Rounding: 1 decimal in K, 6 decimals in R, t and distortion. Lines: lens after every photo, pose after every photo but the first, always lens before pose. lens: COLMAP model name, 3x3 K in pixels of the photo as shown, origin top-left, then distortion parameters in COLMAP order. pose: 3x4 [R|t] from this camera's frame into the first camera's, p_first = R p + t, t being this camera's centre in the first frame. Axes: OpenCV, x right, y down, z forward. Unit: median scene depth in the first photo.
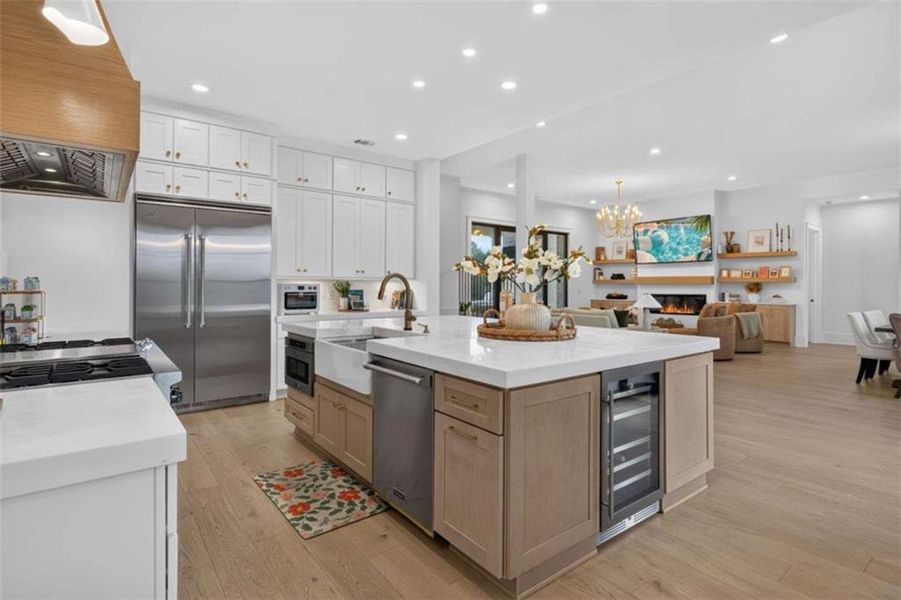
lens RADIAL K [[449.3, 0, 455.8], [0, 449.3, 282.1], [0, 0, 1]] dist [0.004730, -0.000957]
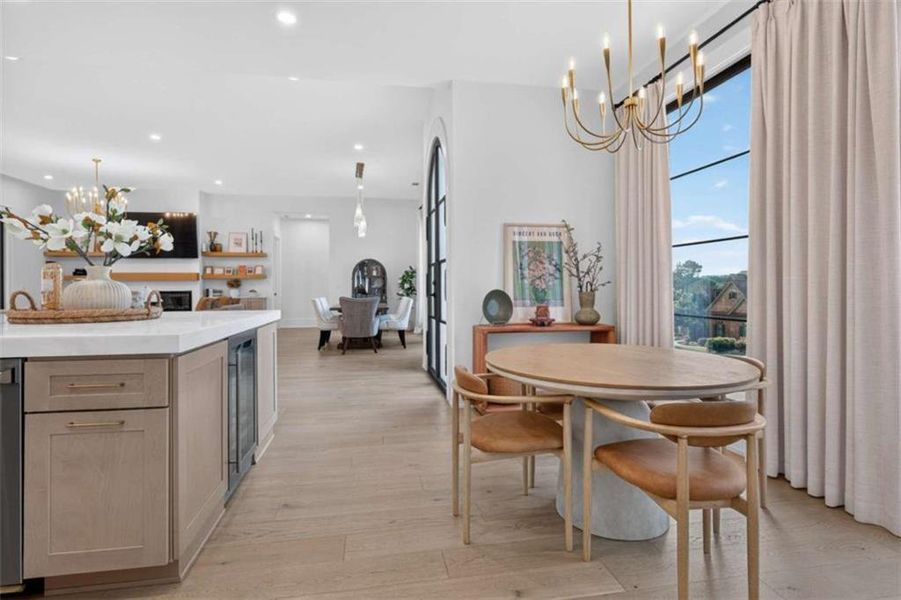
lens RADIAL K [[449.3, 0, 439.9], [0, 449.3, 285.6], [0, 0, 1]] dist [0.004730, -0.000957]
pose [[0.476626, -0.001740, 0.879104, -0.131212], [0.002353, 0.999997, 0.000703, 0.028756], [-0.879103, 0.001734, 0.476629, 0.024117]]
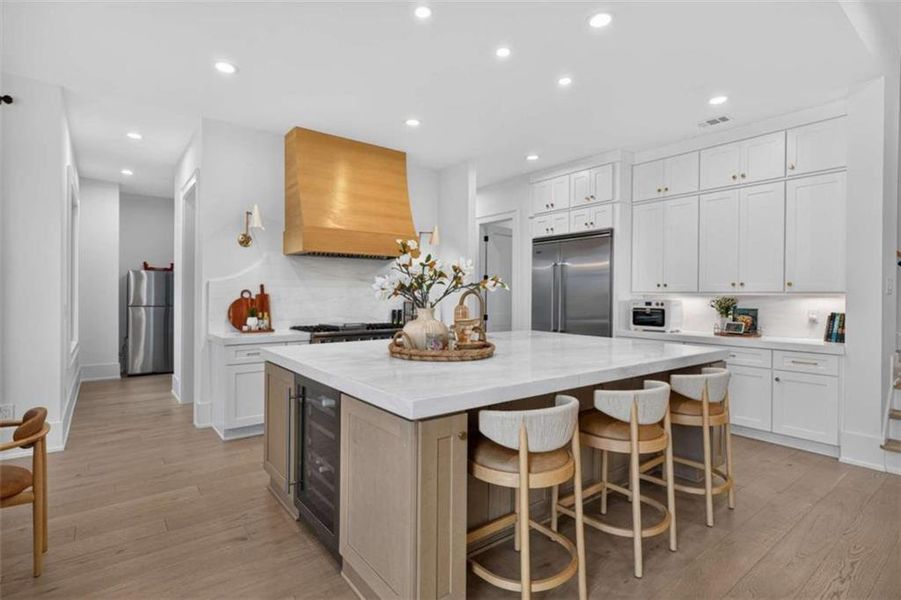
lens RADIAL K [[449.3, 0, 448.6], [0, 449.3, 296.6], [0, 0, 1]] dist [0.004730, -0.000957]
pose [[0.004864, -0.003621, -0.999982, 0.549292], [-0.001702, 0.999992, -0.003629, 0.001017], [0.999987, 0.001719, 0.004858, 0.497403]]
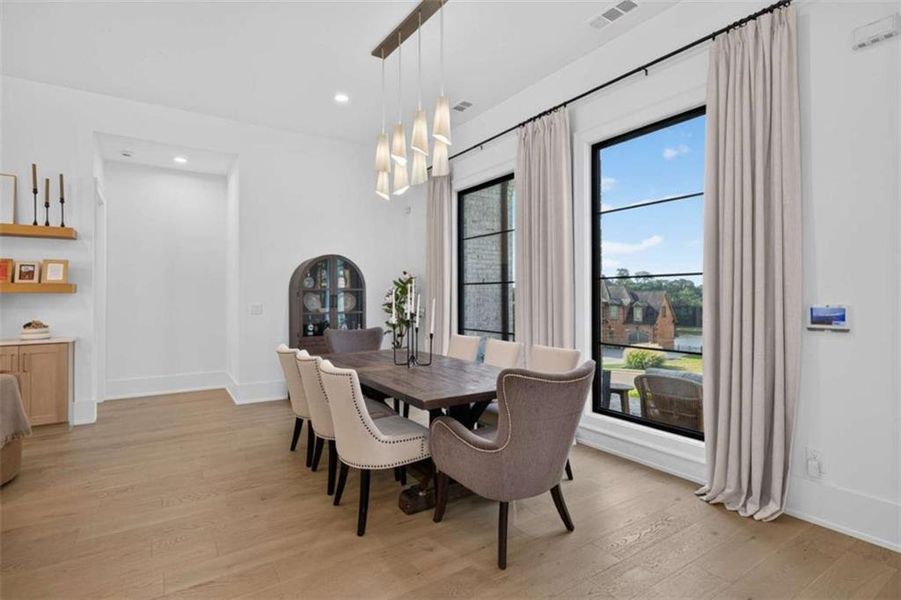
lens RADIAL K [[442.4, 0, 450.5], [0, 442.4, 292.8], [0, 0, 1]] dist [-0.004643, -0.000381]
pose [[0.073597, 0.004444, 0.997278, 0.480443], [-0.000320, 0.999990, -0.004432, 0.001613], [-0.997288, 0.000007, 0.073598, 0.875430]]
